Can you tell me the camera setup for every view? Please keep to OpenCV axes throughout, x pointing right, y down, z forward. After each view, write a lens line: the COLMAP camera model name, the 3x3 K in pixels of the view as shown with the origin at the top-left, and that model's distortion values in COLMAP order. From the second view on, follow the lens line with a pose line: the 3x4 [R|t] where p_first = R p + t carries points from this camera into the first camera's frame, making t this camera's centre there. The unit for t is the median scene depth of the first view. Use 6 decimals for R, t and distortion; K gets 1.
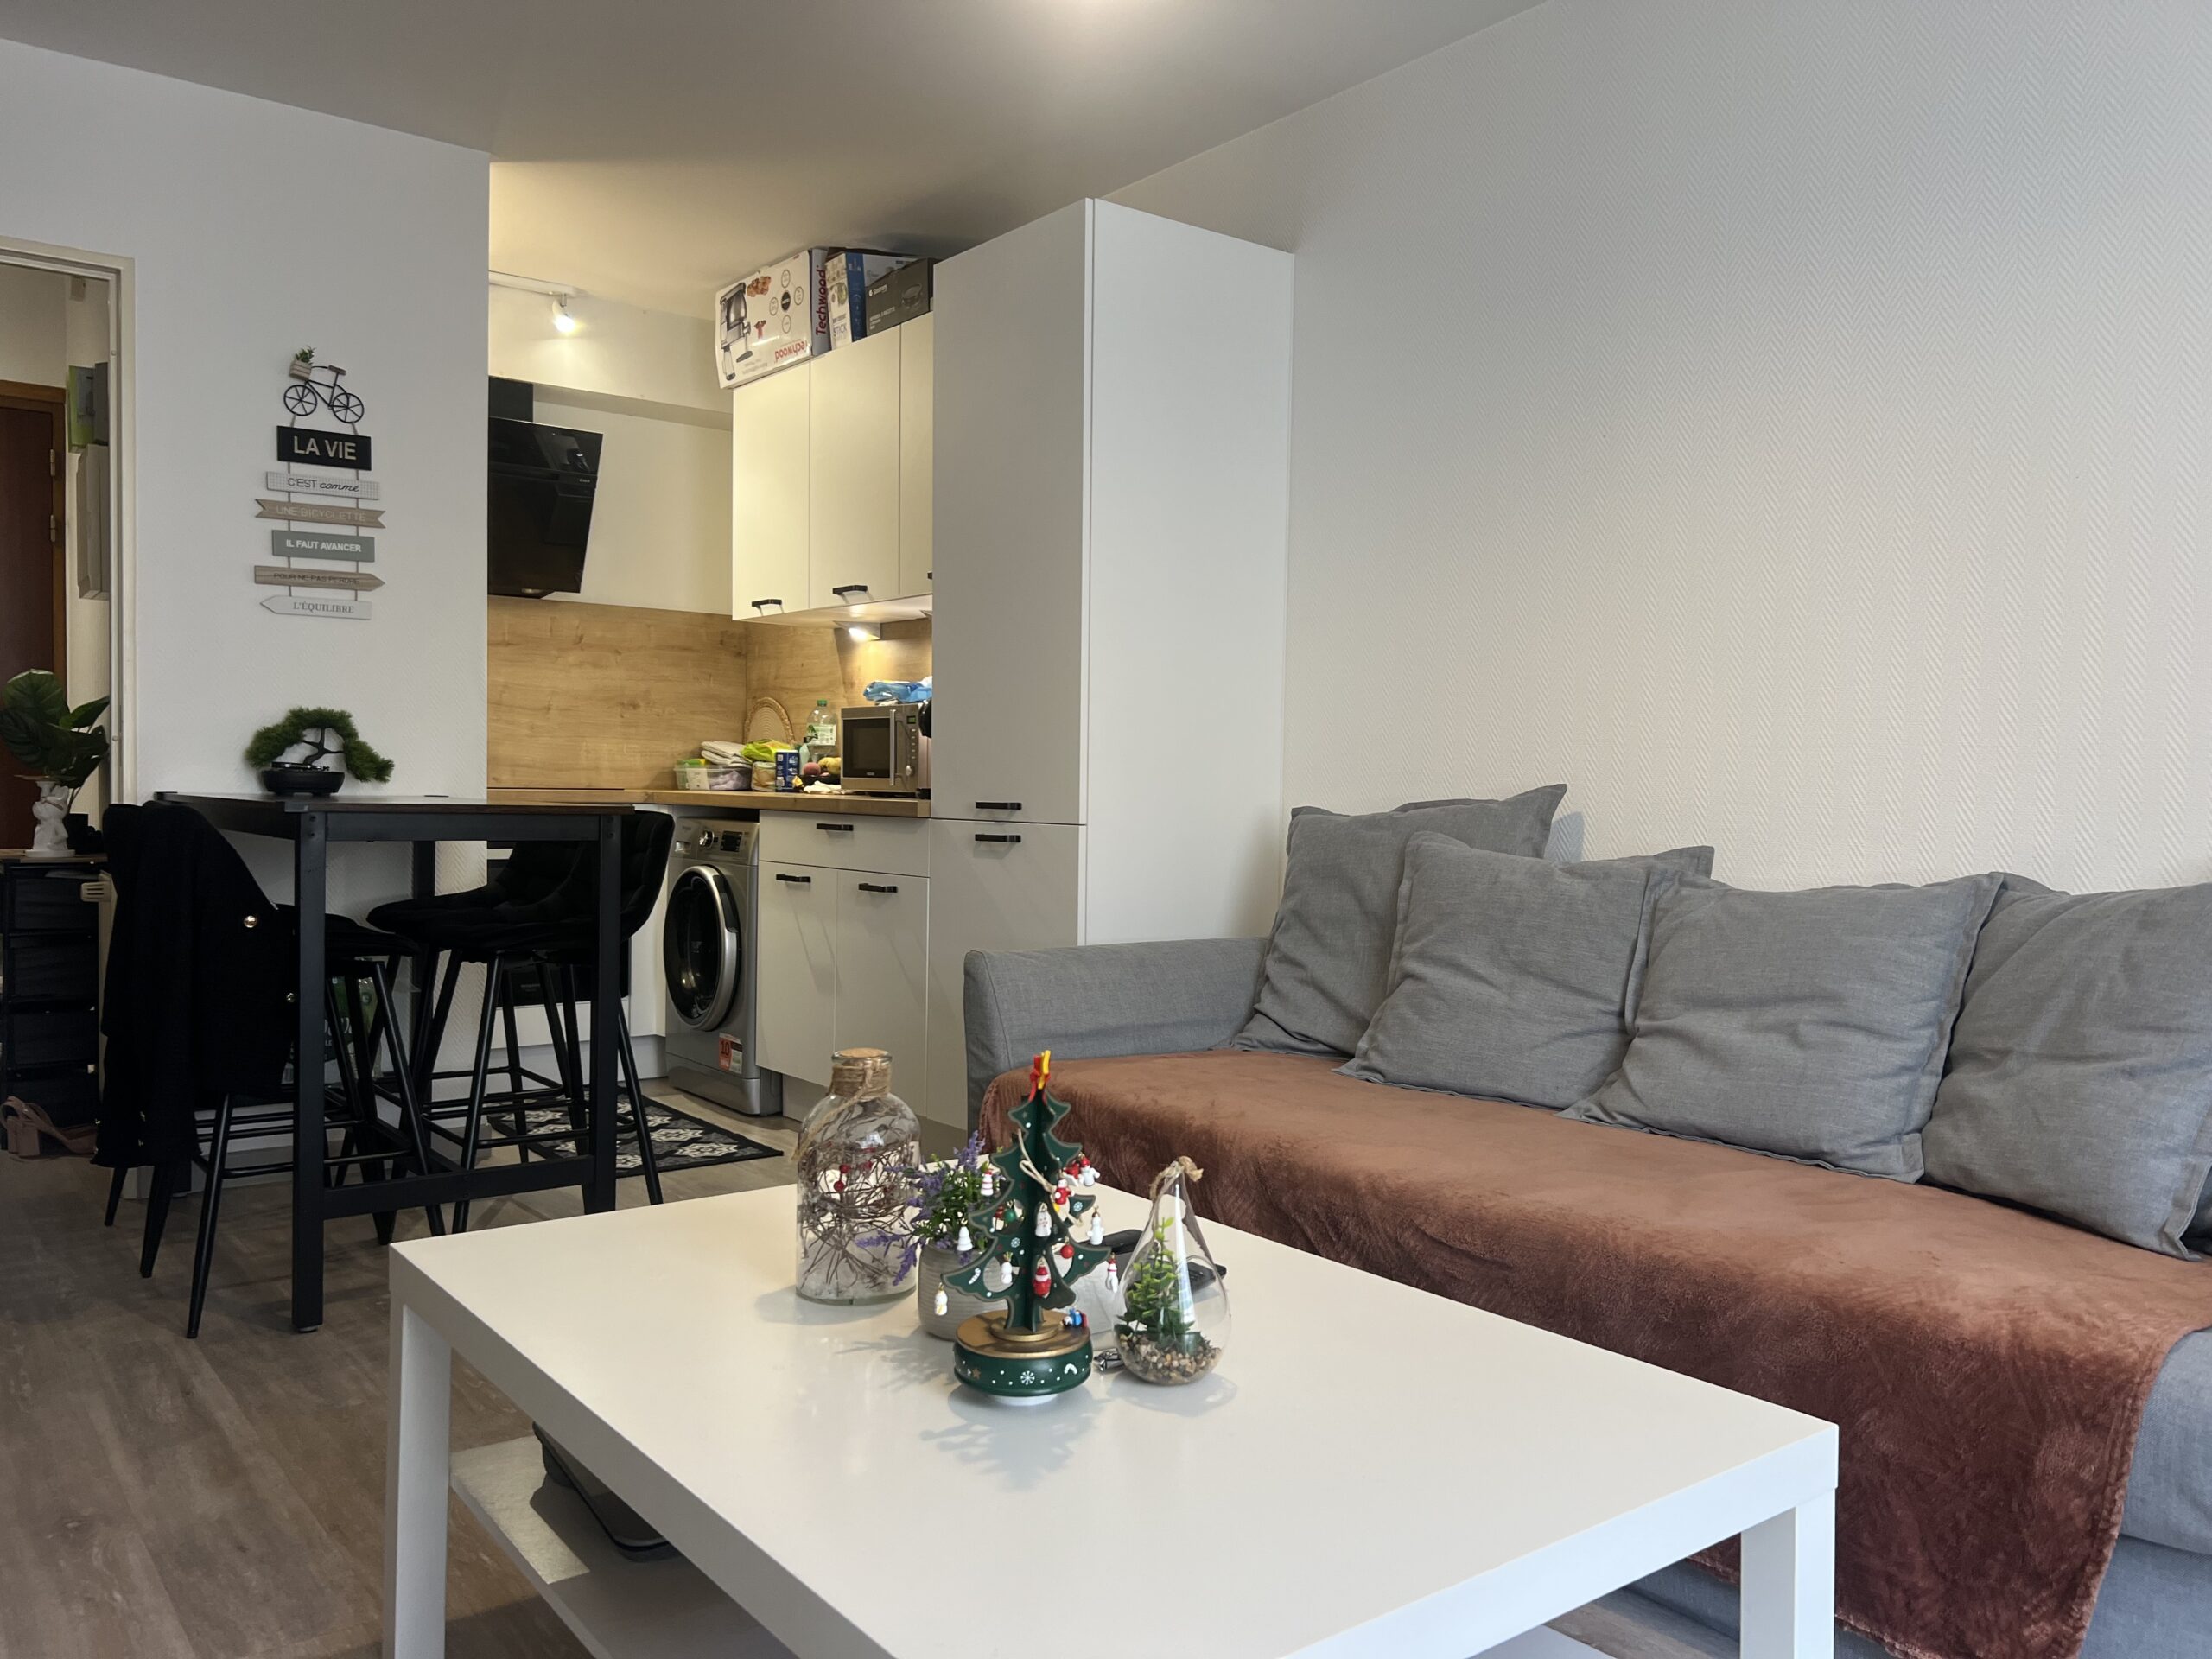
lens RADIAL K [[1653.0, 0, 1121.8], [0, 1653.0, 841.5], [0, 0, 1]] dist [0.036895, -0.040752]
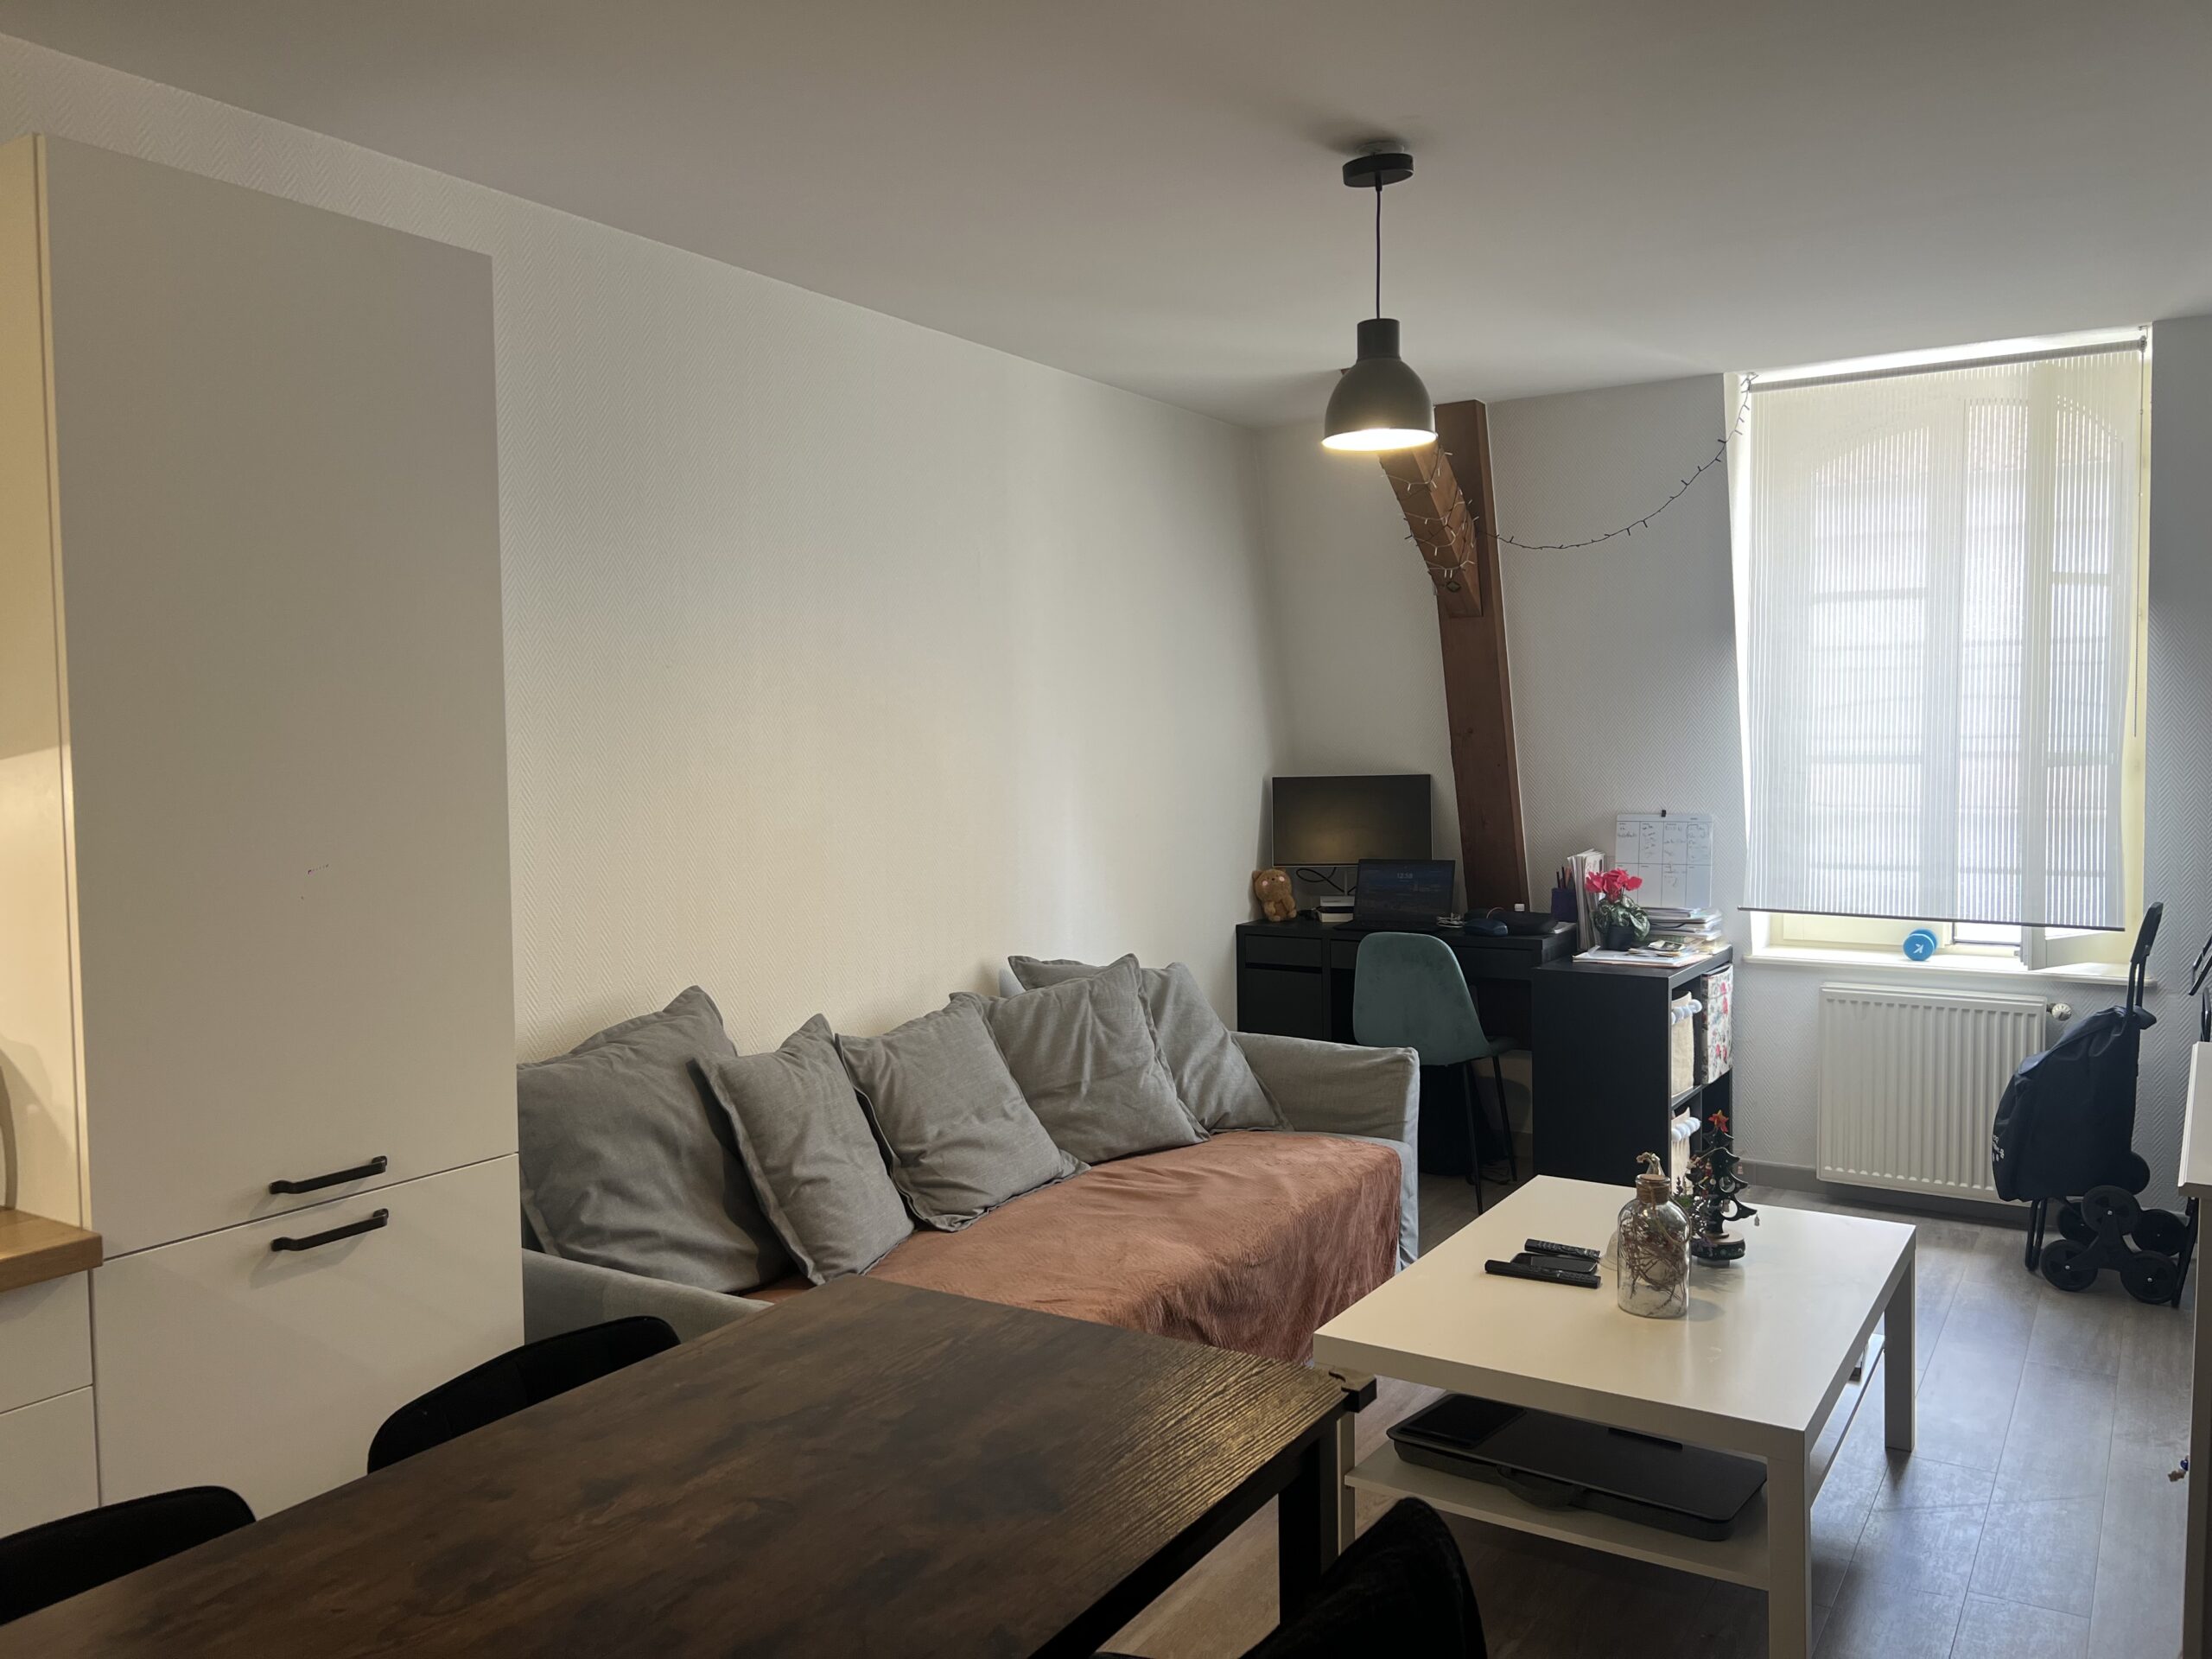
lens RADIAL K [[1653.0, 0, 1098.7], [0, 1653.0, 830.3], [0, 0, 1]] dist [0.036895, -0.040752]
pose [[-0.316329, -0.064321, 0.946467, -0.576461], [0.041765, 0.995787, 0.081631, -0.145391], [-0.947730, 0.065351, -0.312310, 0.739774]]
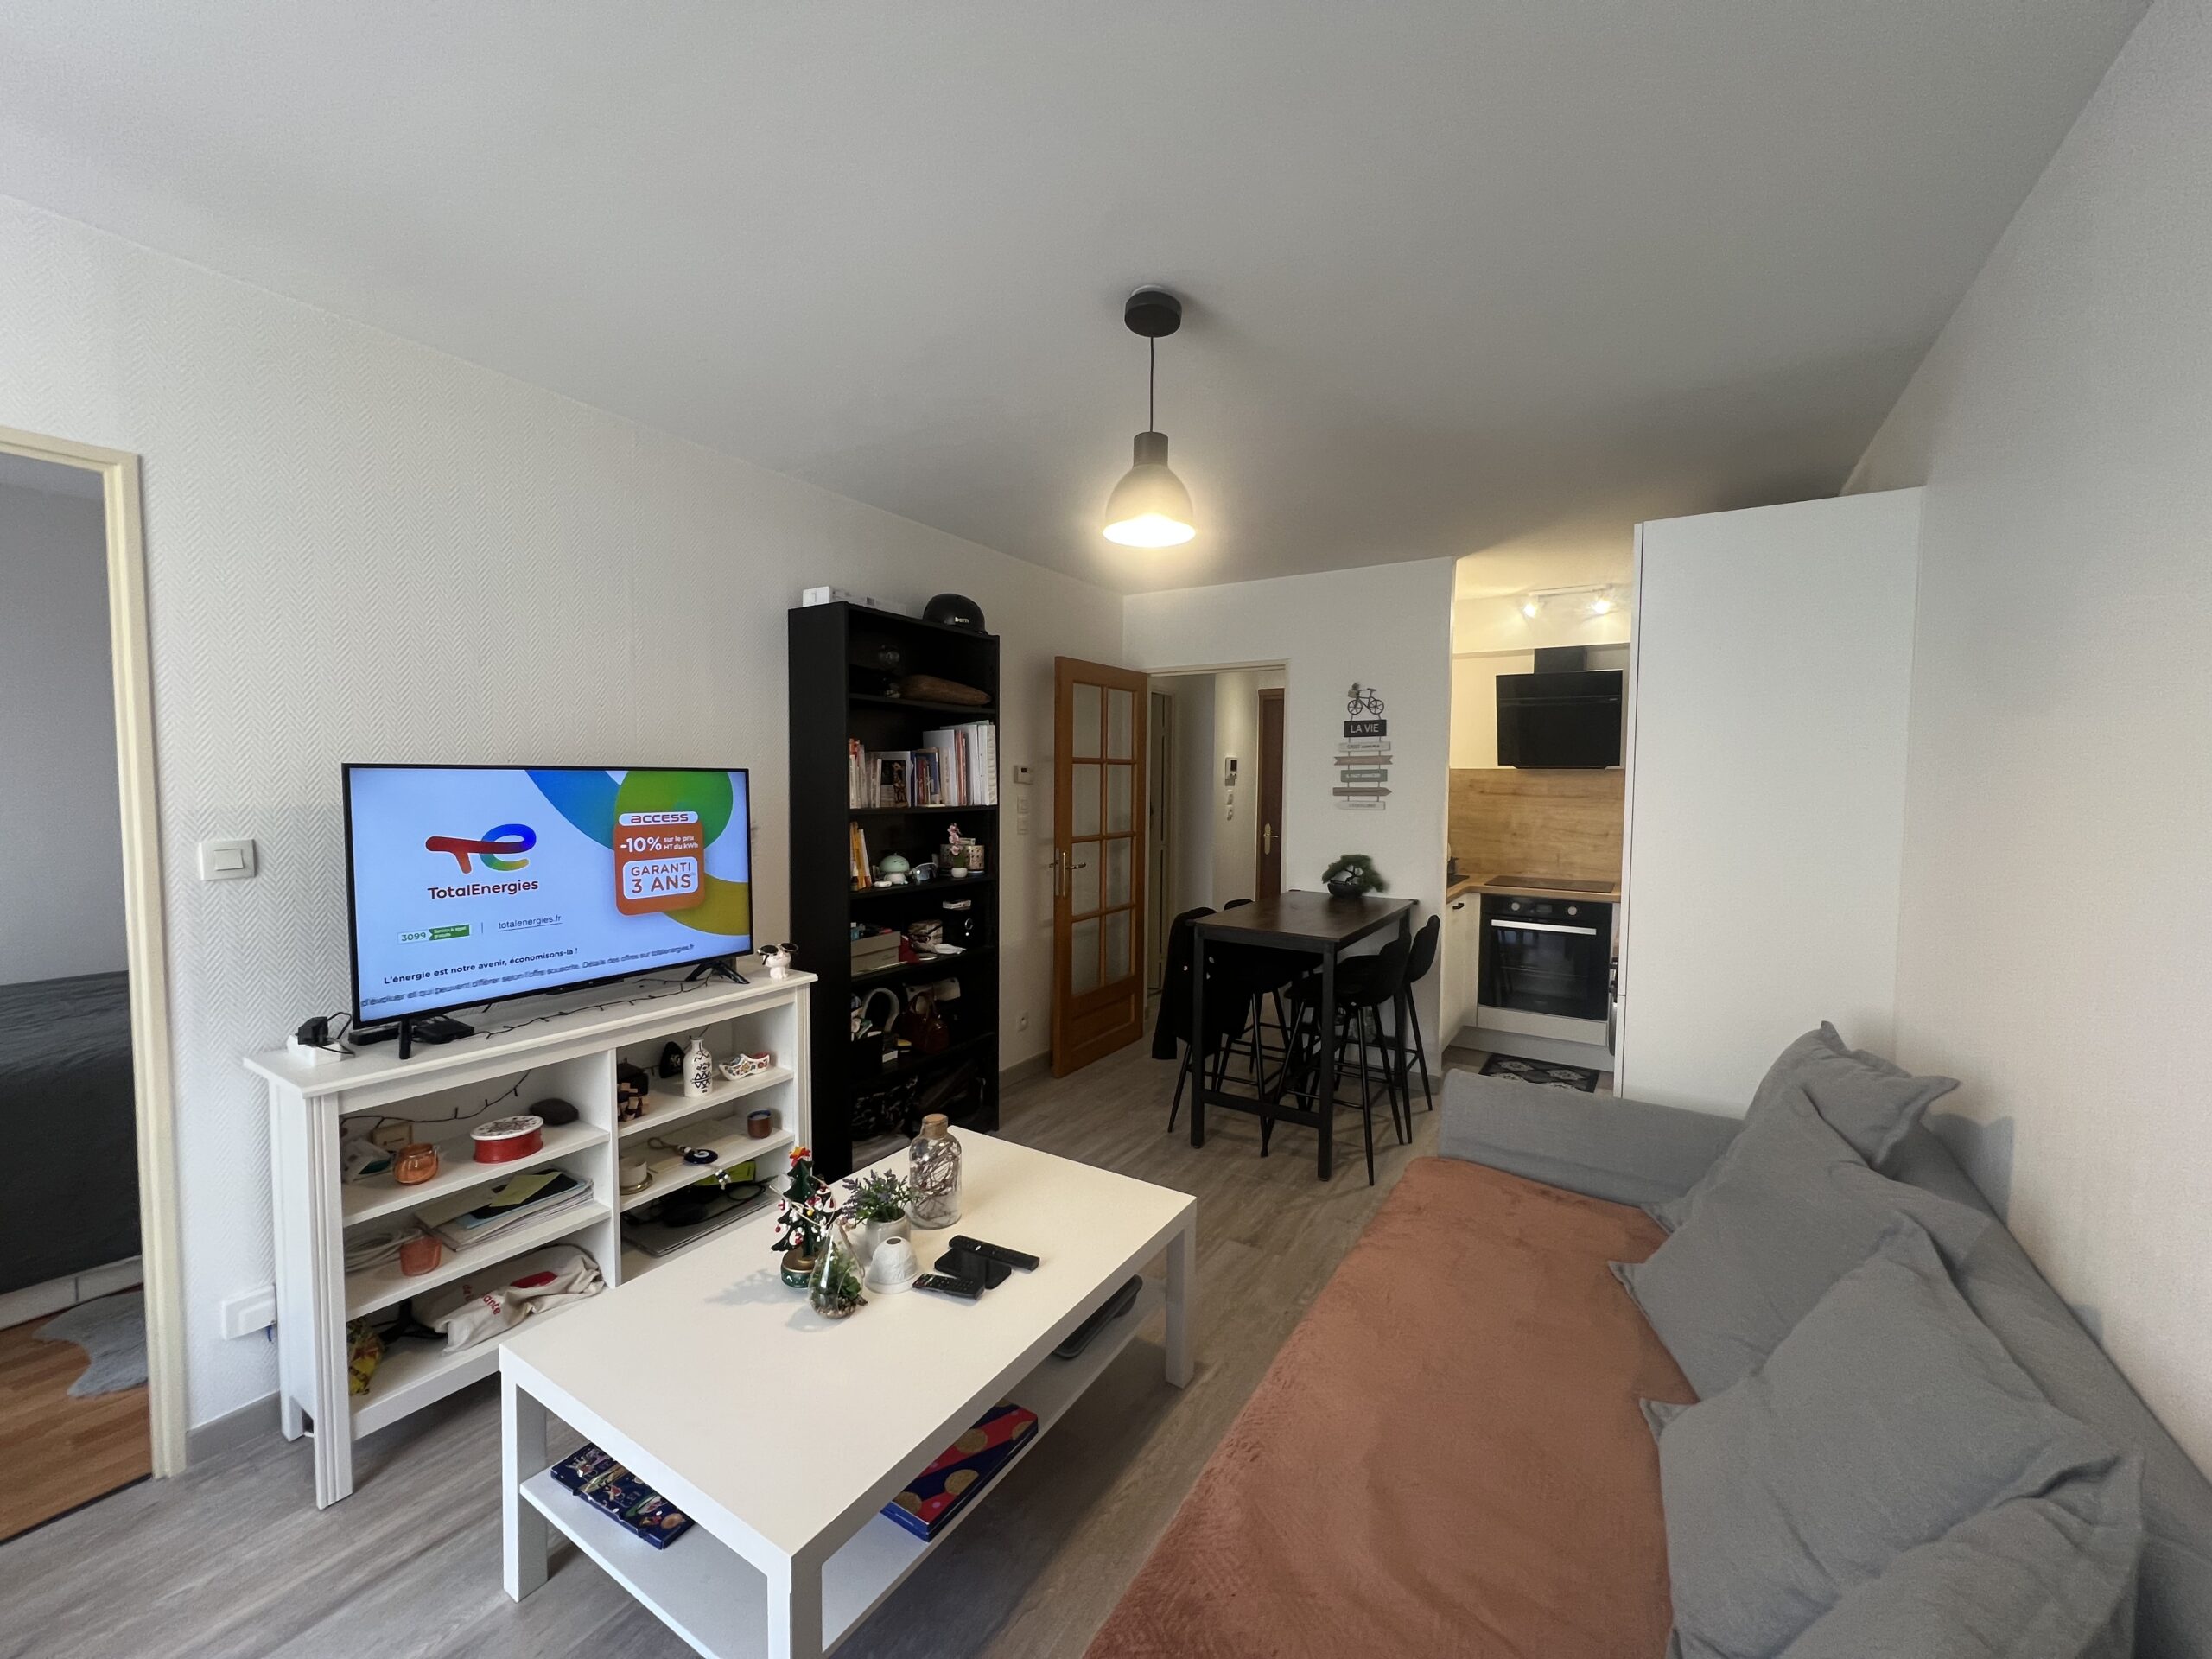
lens RADIAL K [[880.3, 0, 1107.5], [0, 880.3, 823.2], [0, 0, 1]] dist [-0.005626, 0.000155]
pose [[0.326919, 0.038674, -0.944261, 0.376901], [-0.038383, 0.998881, 0.027622, -0.115108], [0.944272, 0.027214, 0.328038, 0.290654]]
